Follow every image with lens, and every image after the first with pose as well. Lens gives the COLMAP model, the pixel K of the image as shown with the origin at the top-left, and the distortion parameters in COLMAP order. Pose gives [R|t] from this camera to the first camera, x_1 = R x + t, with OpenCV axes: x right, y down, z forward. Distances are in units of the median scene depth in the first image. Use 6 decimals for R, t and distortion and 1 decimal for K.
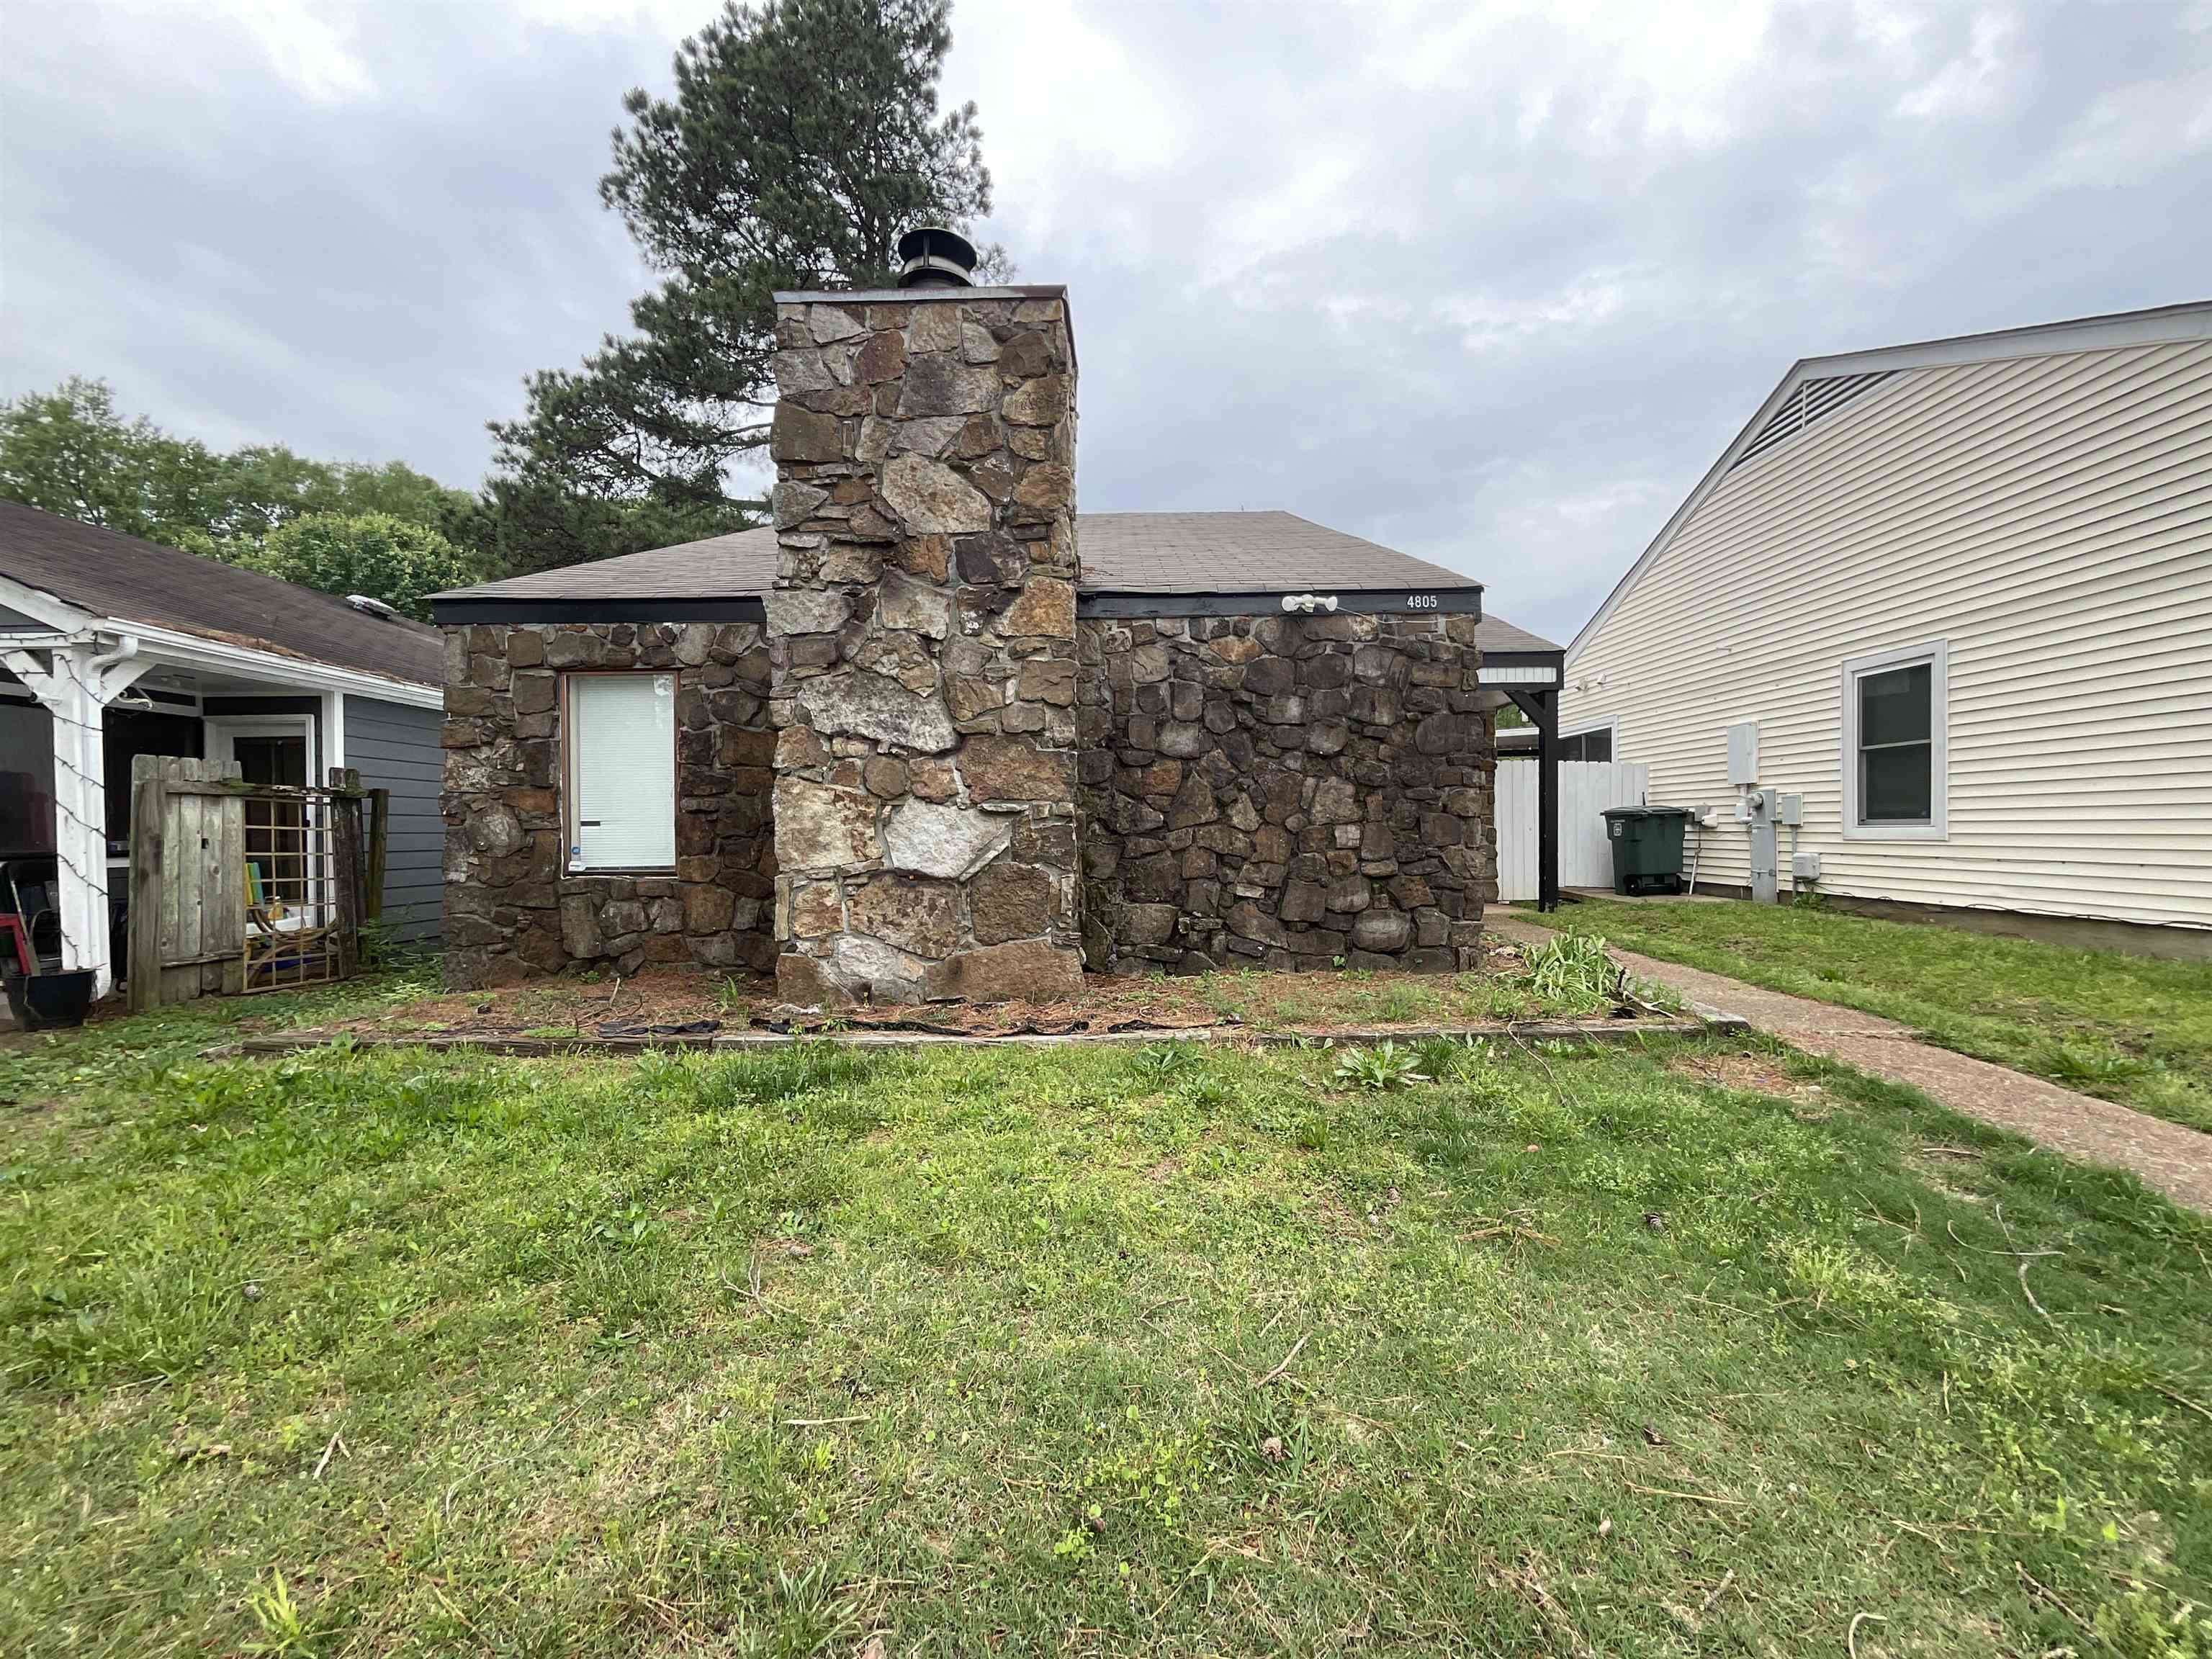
lens RADIAL K [[945.4, 0, 1107.1], [0, 945.4, 832.5], [0, 0, 1]] dist [-0.015912, 0.014211]
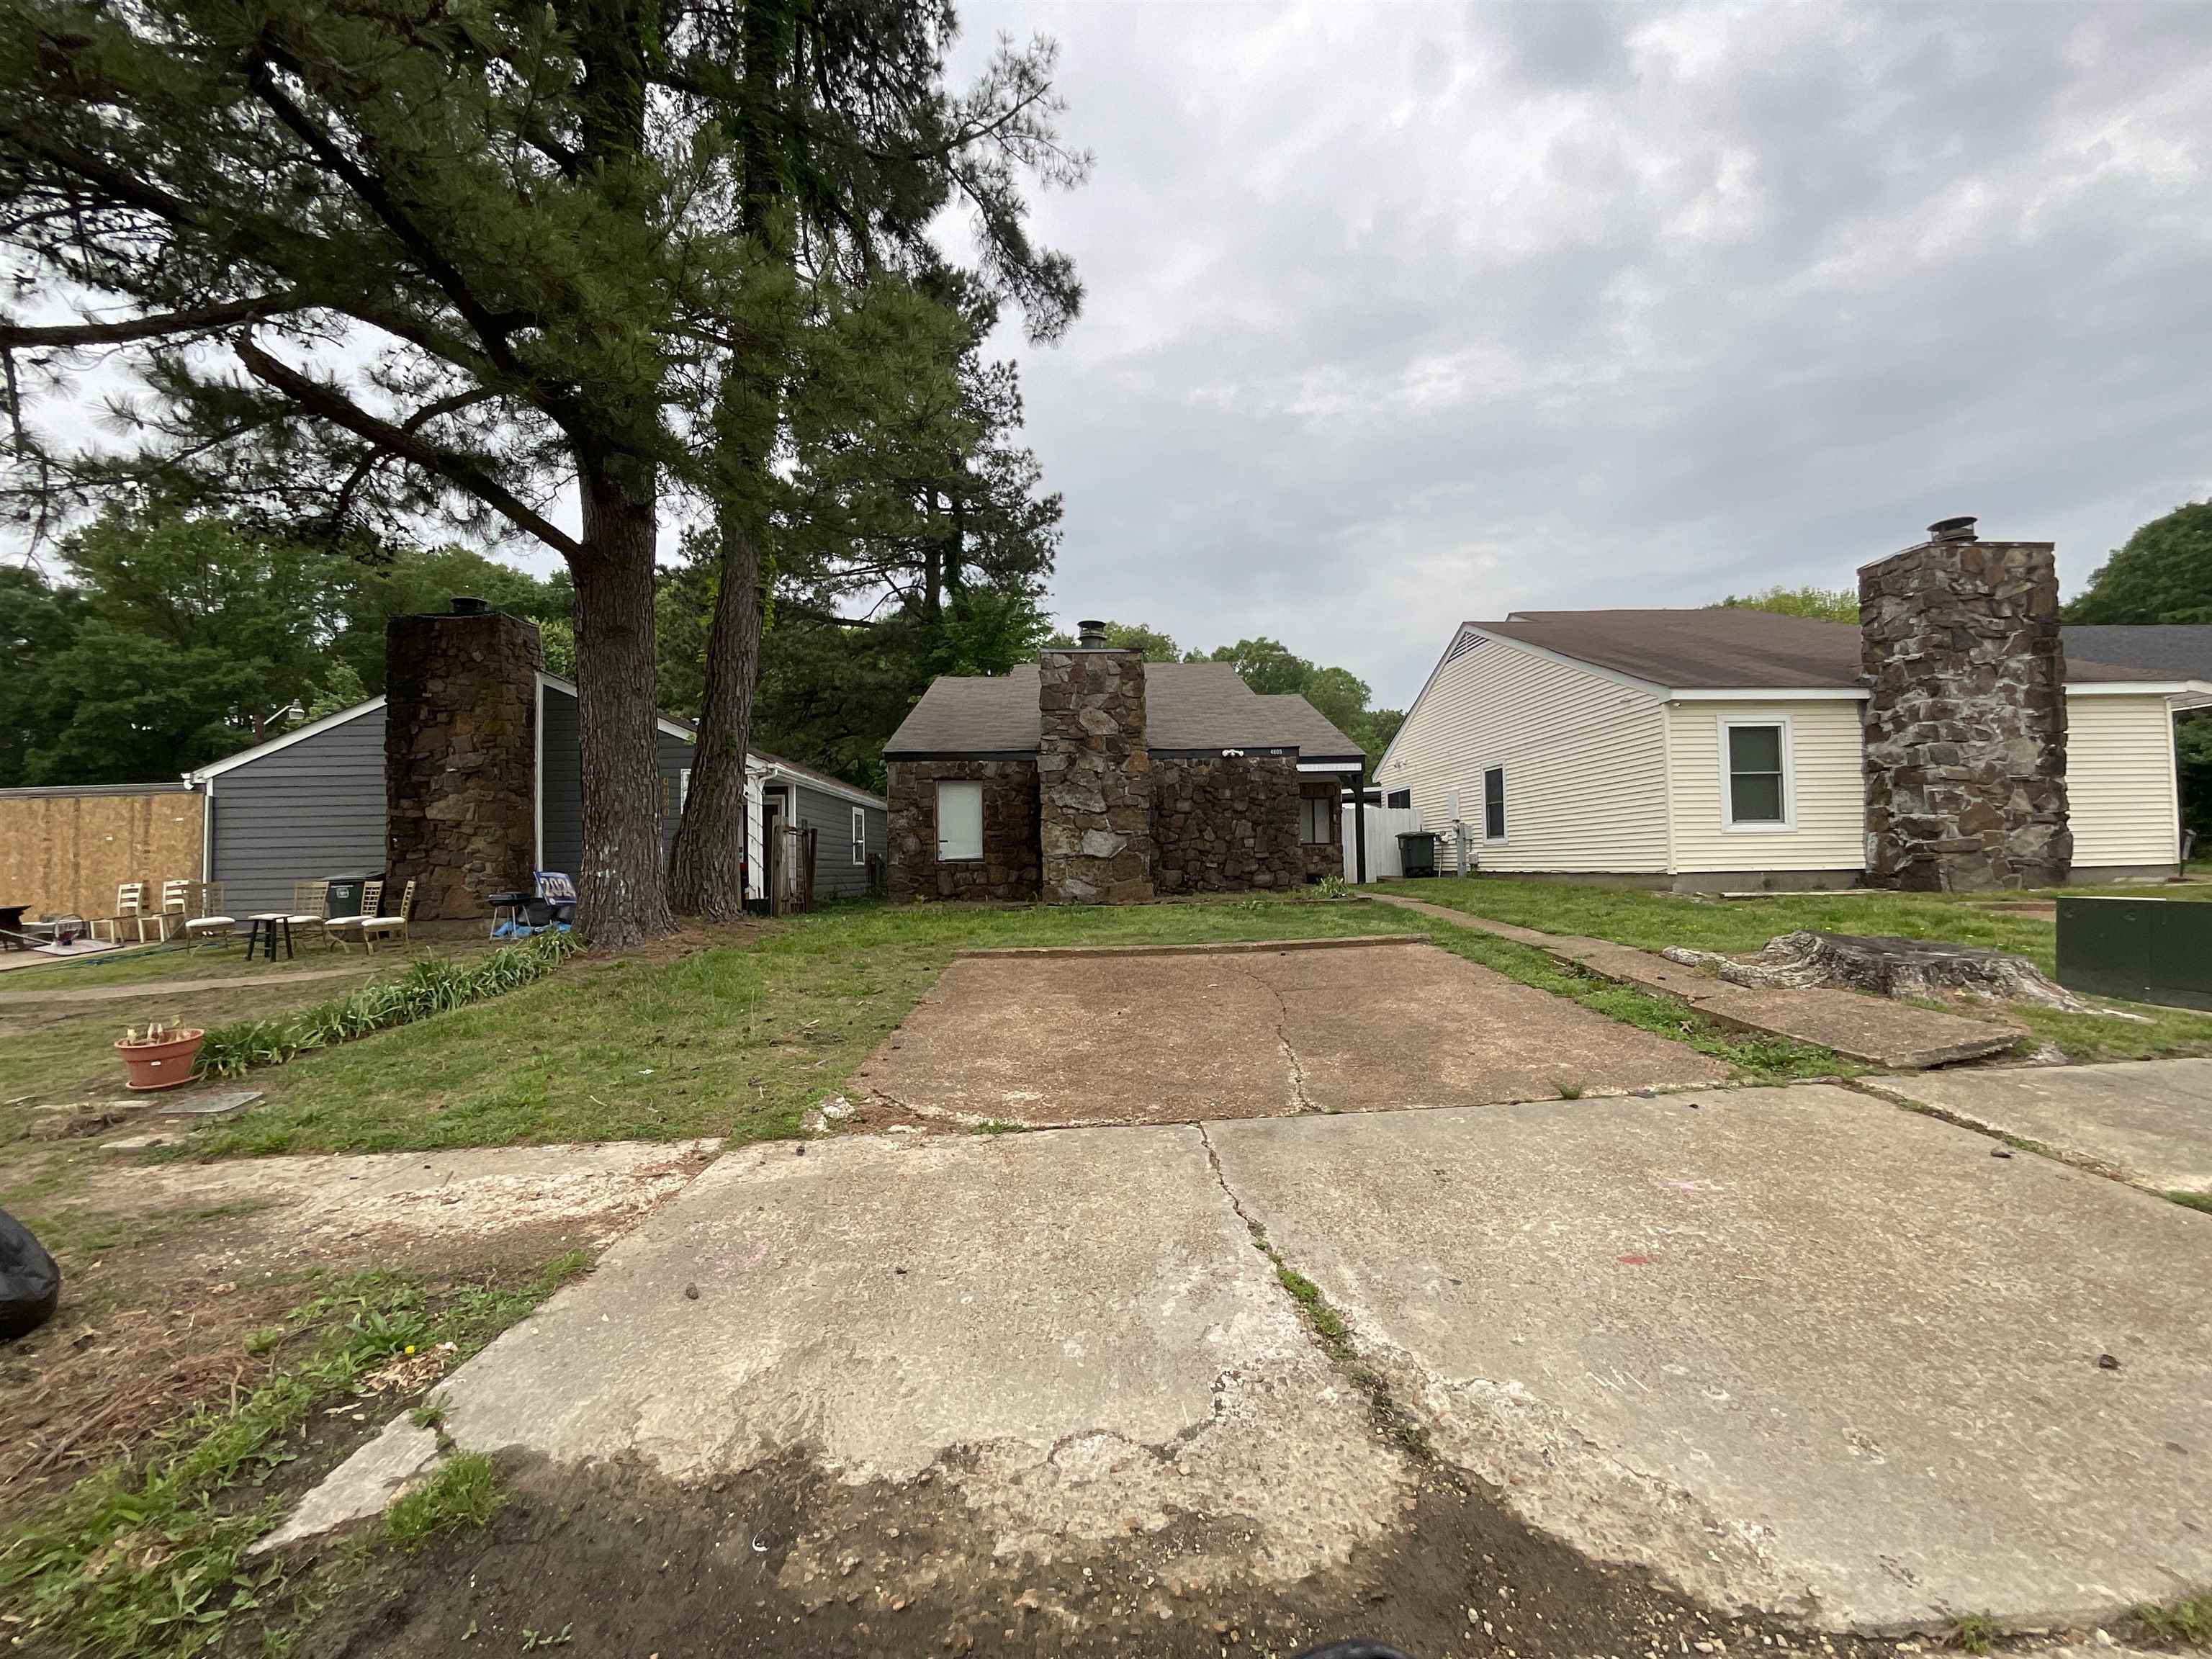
lens RADIAL K [[945.4, 0, 1107.1], [0, 945.4, 832.5], [0, 0, 1]] dist [-0.015912, 0.014211]
pose [[0.999049, -0.009388, 0.042578, -0.241465], [0.011119, 0.999114, -0.040602, 0.076269], [-0.042160, 0.041037, 0.998268, -1.553903]]
